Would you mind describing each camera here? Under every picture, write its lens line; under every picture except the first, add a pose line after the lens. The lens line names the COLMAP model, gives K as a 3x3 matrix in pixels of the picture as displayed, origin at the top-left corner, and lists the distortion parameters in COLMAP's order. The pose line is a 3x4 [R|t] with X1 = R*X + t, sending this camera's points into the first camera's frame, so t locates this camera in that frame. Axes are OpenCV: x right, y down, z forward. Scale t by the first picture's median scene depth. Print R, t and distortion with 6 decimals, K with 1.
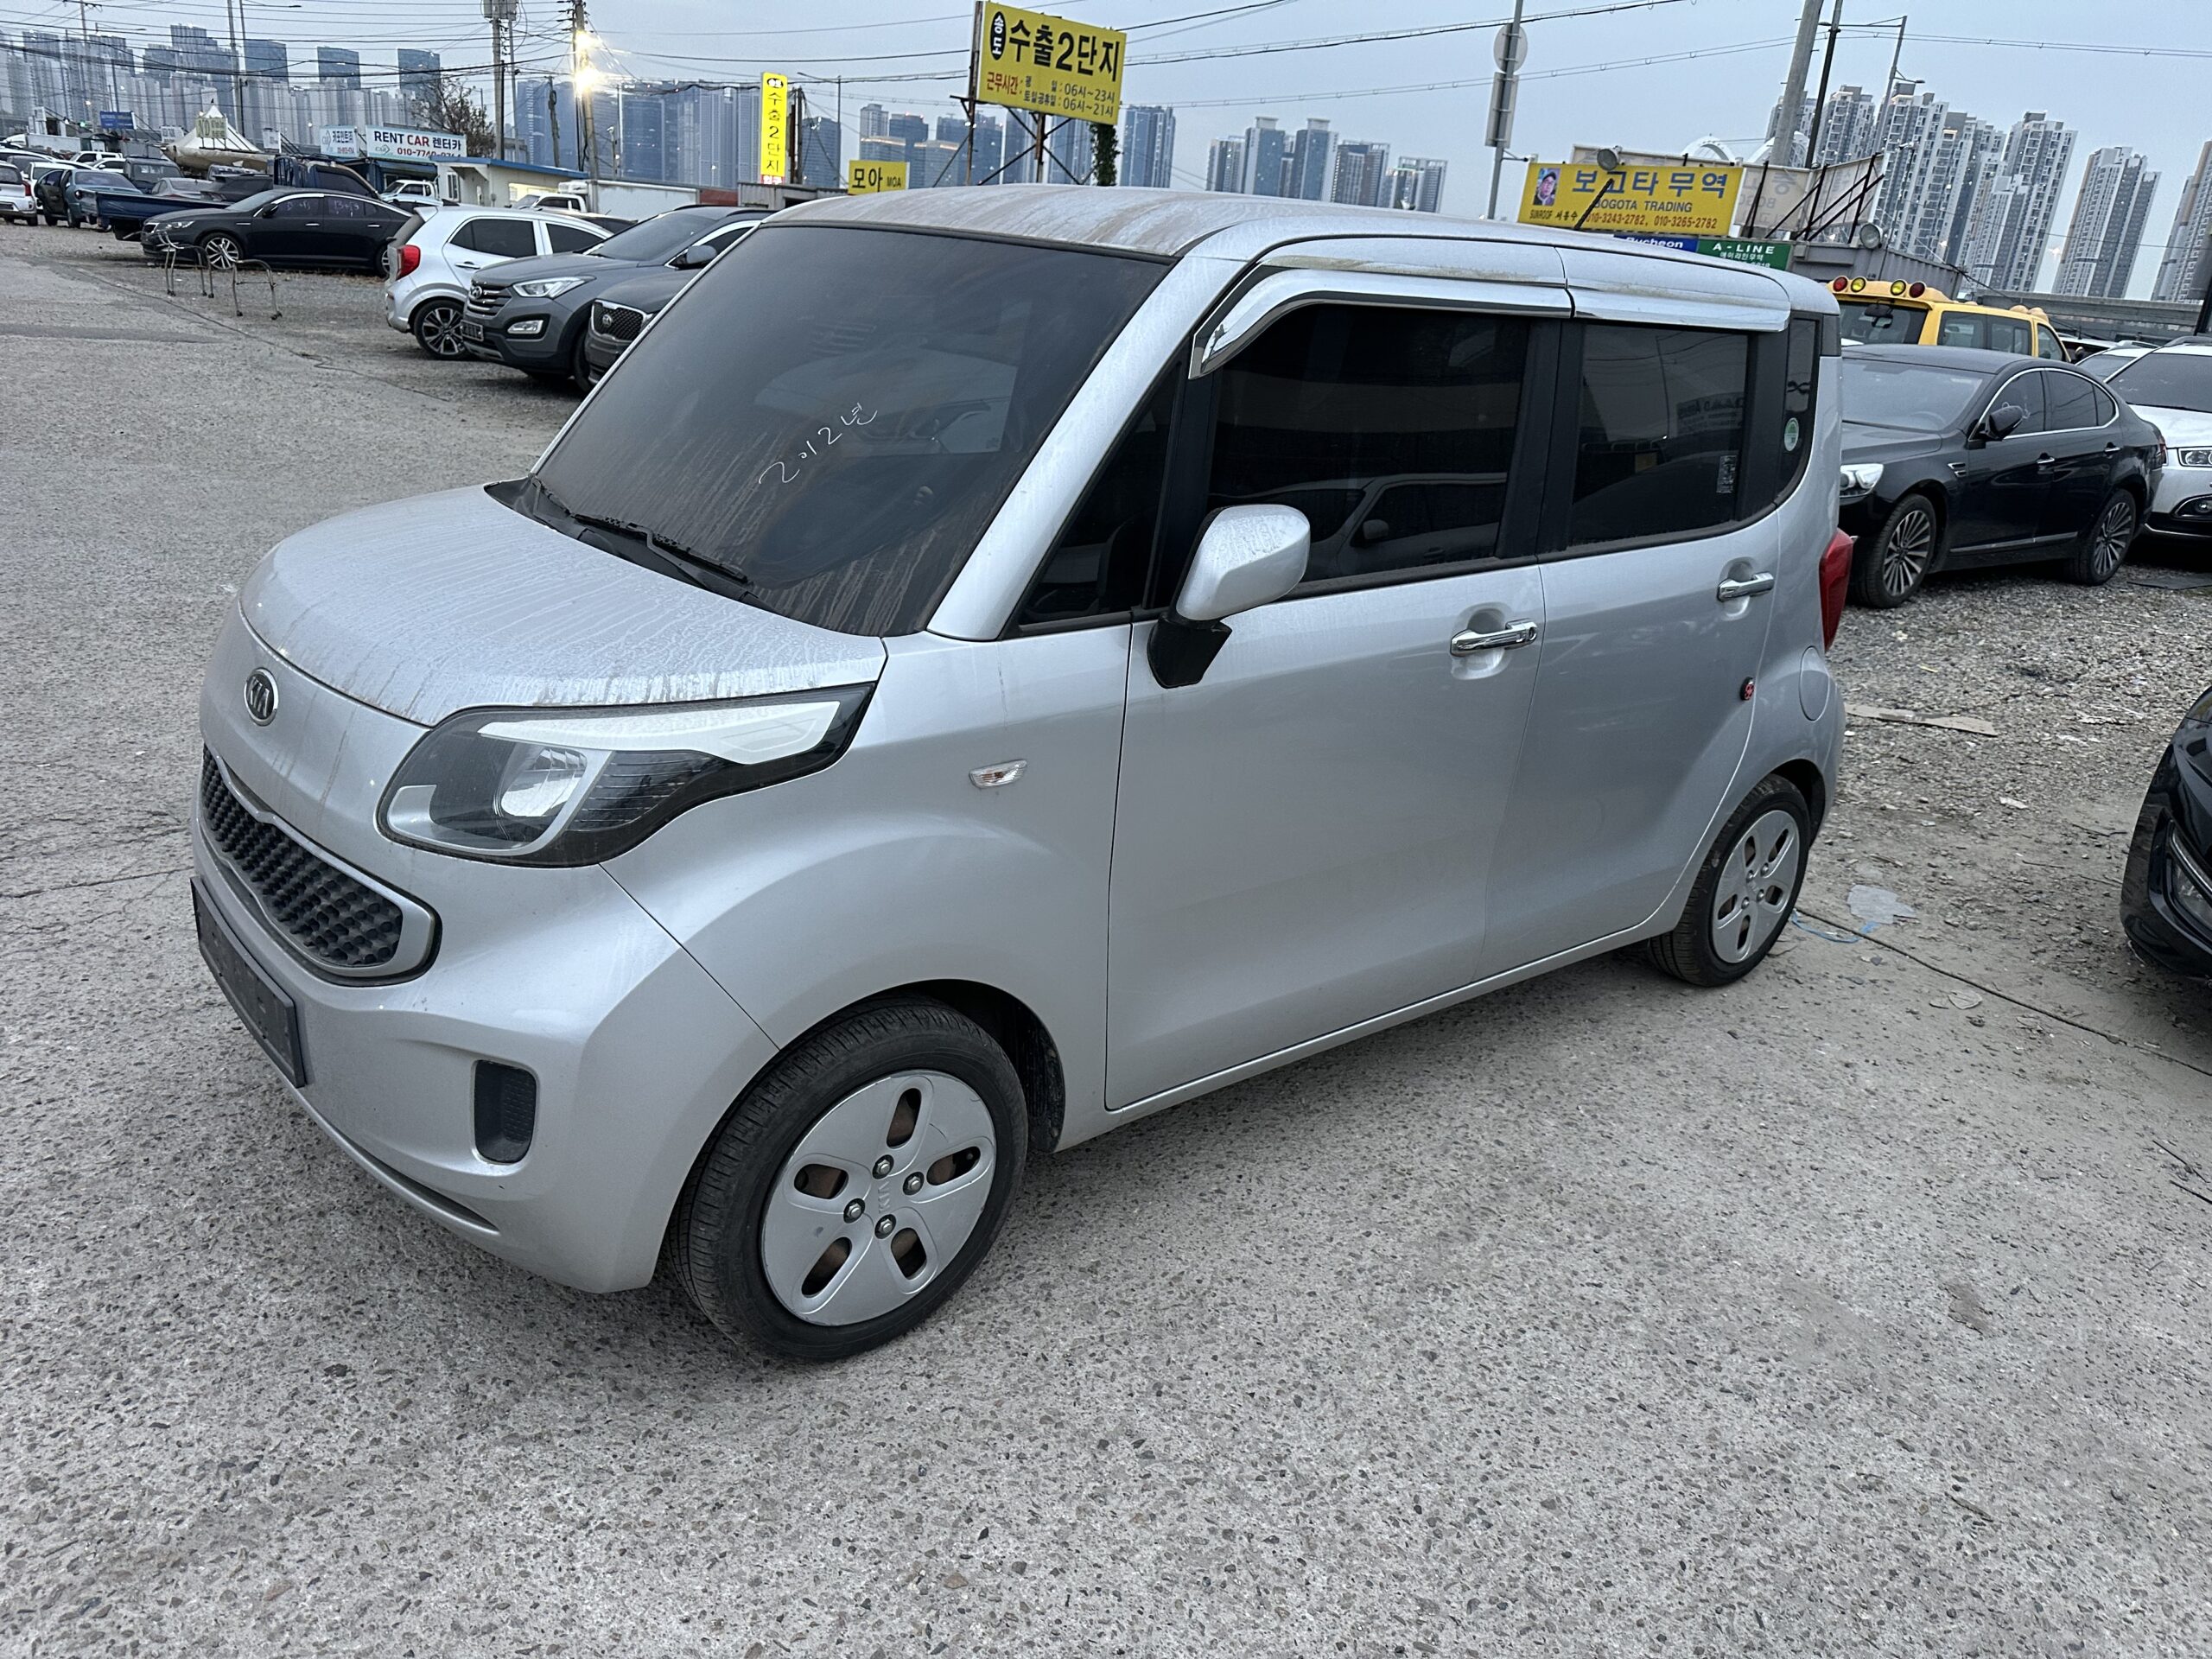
lens RADIAL K [[1569.2, 0, 1100.2], [0, 1569.2, 846.2], [0, 0, 1]] dist [0.016786, -0.019855]
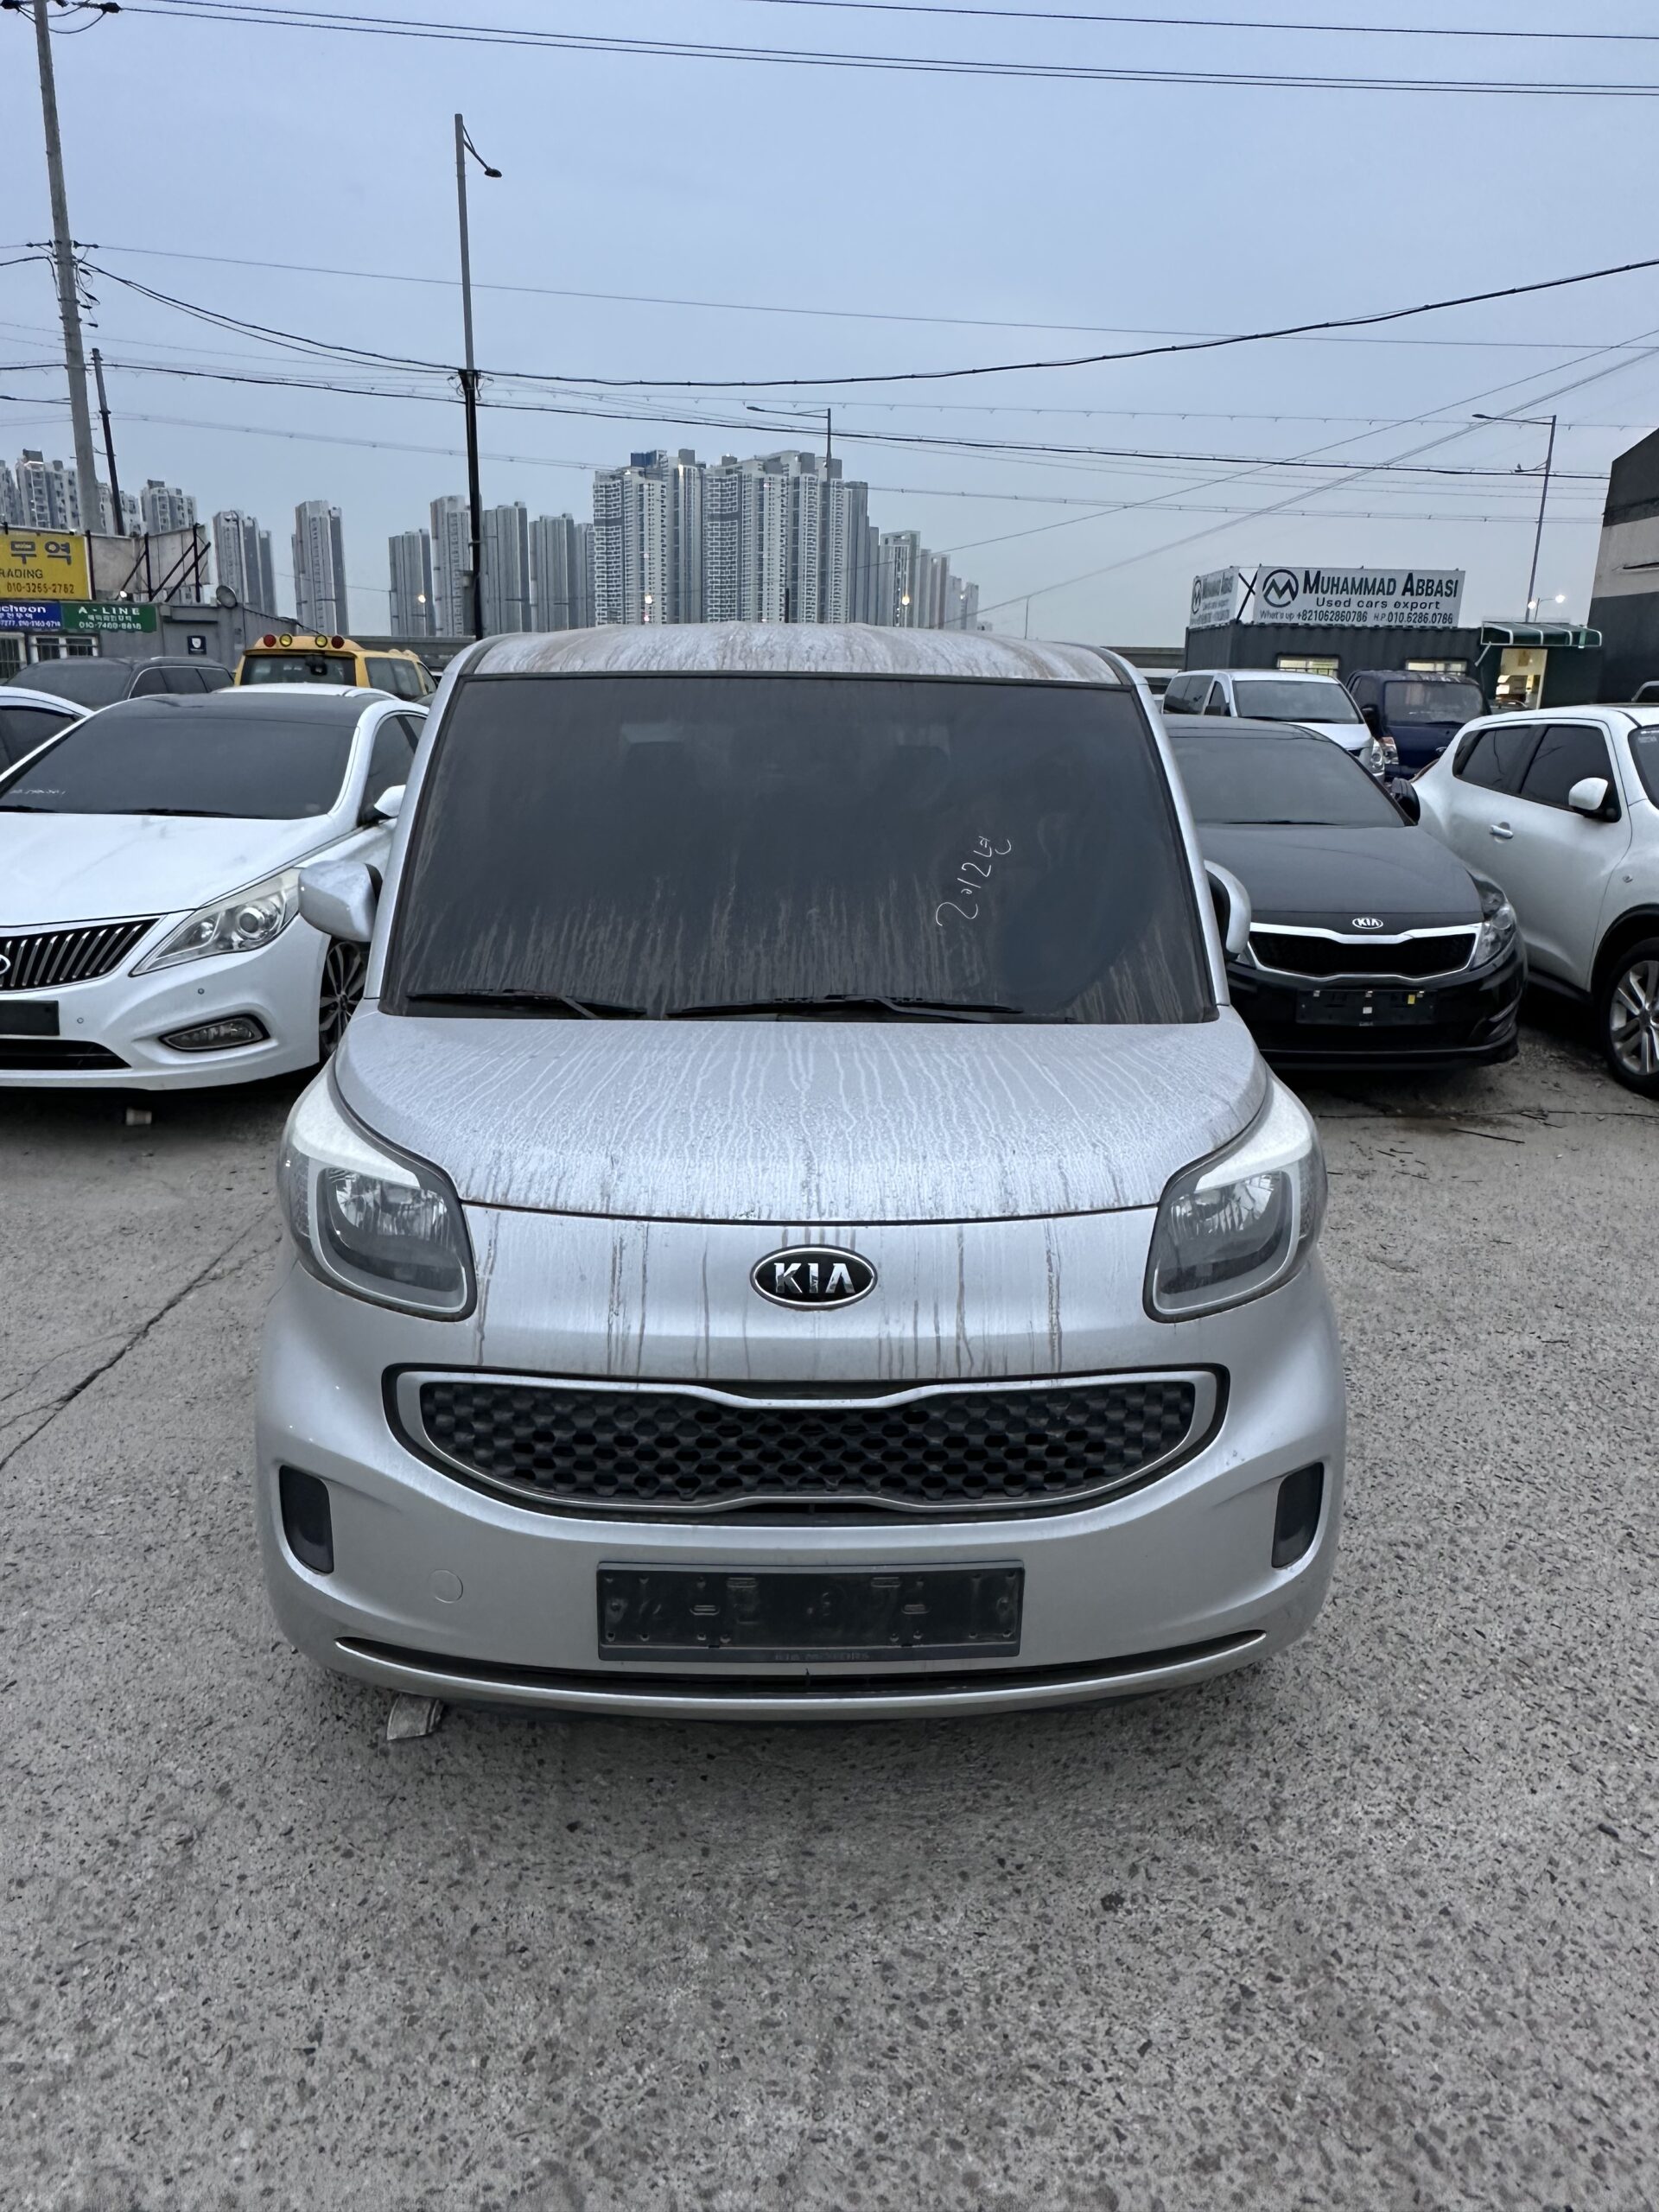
lens RADIAL K [[1440.2, 0, 814.9], [0, 1440.2, 1107.6], [0, 0, 1]] dist [-0.003709, -0.002689]
pose [[0.623981, -0.289438, 0.725860, -1.014690], [0.305922, 0.945216, 0.113923, -0.255412], [-0.719068, 0.150971, 0.678343, 0.437231]]
